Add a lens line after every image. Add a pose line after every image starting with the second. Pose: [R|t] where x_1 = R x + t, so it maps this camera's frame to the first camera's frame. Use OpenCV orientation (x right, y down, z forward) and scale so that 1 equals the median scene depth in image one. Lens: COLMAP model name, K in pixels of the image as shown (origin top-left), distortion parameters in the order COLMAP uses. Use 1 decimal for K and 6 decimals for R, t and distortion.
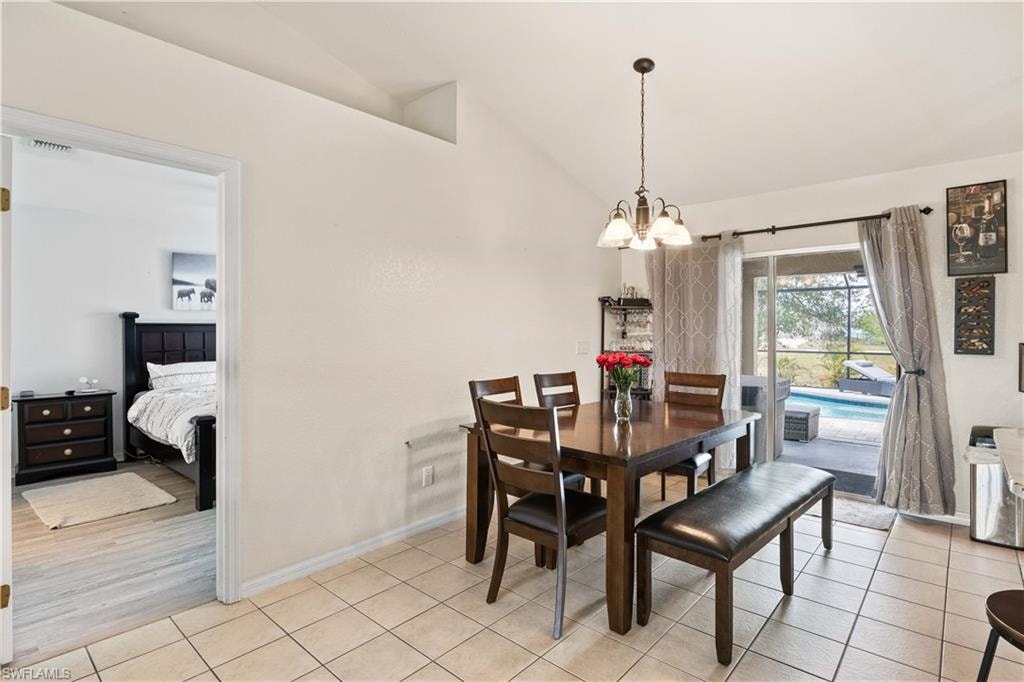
lens RADIAL K [[514.5, 0, 514.1], [0, 514.5, 334.3], [0, 0, 1]] dist [-0.006724, -0.000738]
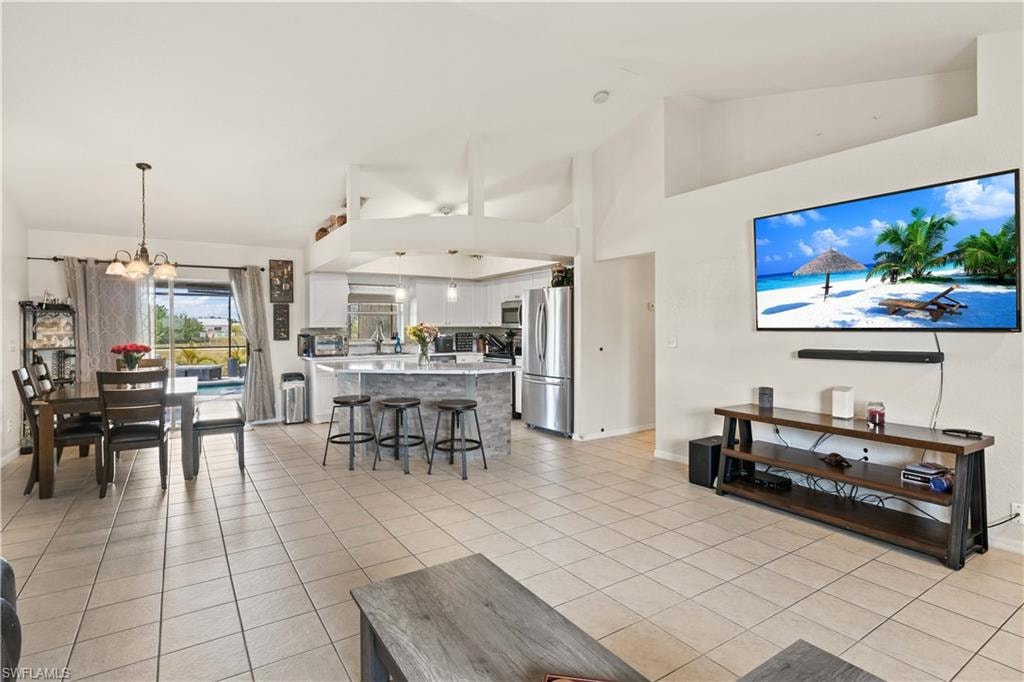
lens RADIAL K [[514.5, 0, 515.4], [0, 514.5, 332.5], [0, 0, 1]] dist [-0.006724, -0.000738]
pose [[0.253819, -0.012245, 0.967174, -0.899985], [0.013794, 0.999864, 0.009039, 0.001461], [-0.967153, 0.011047, 0.253953, -0.472769]]
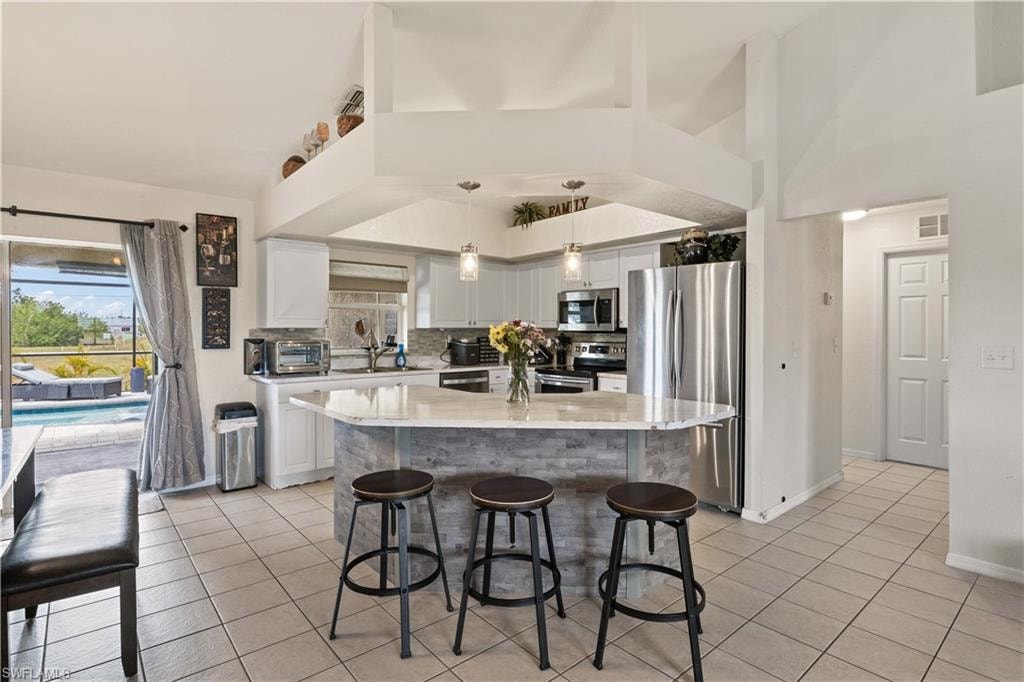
lens RADIAL K [[514.5, 0, 514.7], [0, 514.5, 331.4], [0, 0, 1]] dist [-0.006724, -0.000738]
pose [[0.133610, -0.004130, 0.991025, -0.262438], [0.008338, 0.999961, 0.003043, -0.001259], [-0.990999, 0.007857, 0.133640, 0.090256]]
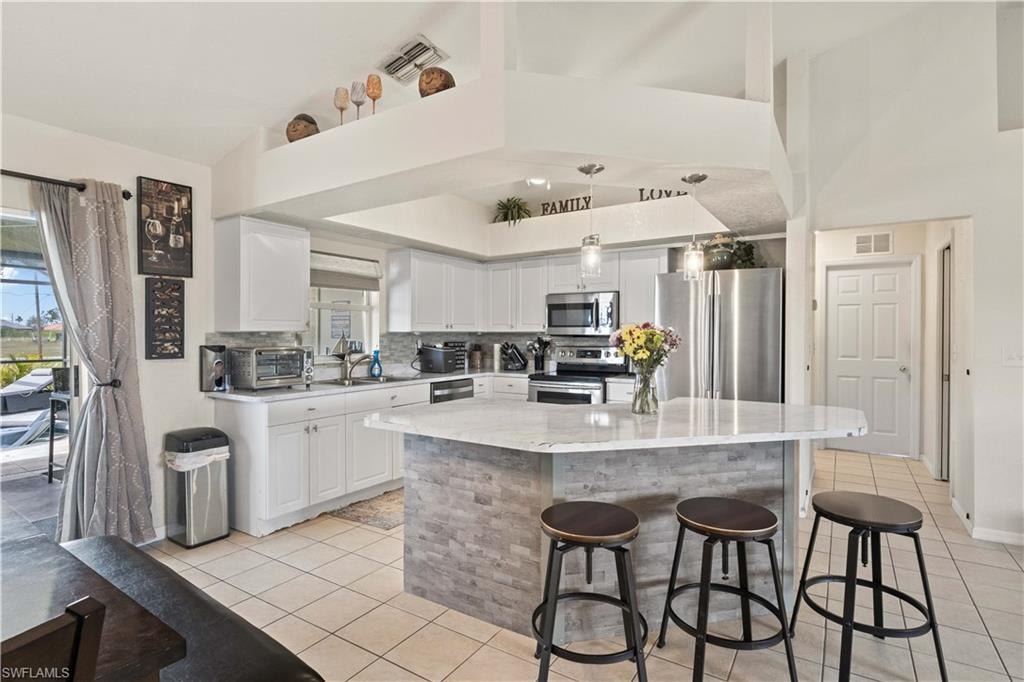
lens RADIAL K [[514.5, 0, 515.8], [0, 514.5, 337.1], [0, 0, 1]] dist [-0.006724, -0.000738]
pose [[-0.158758, -0.007044, 0.987292, -0.152569], [0.008262, 0.999930, 0.008463, -0.003892], [-0.987283, 0.009501, -0.158689, 0.491041]]
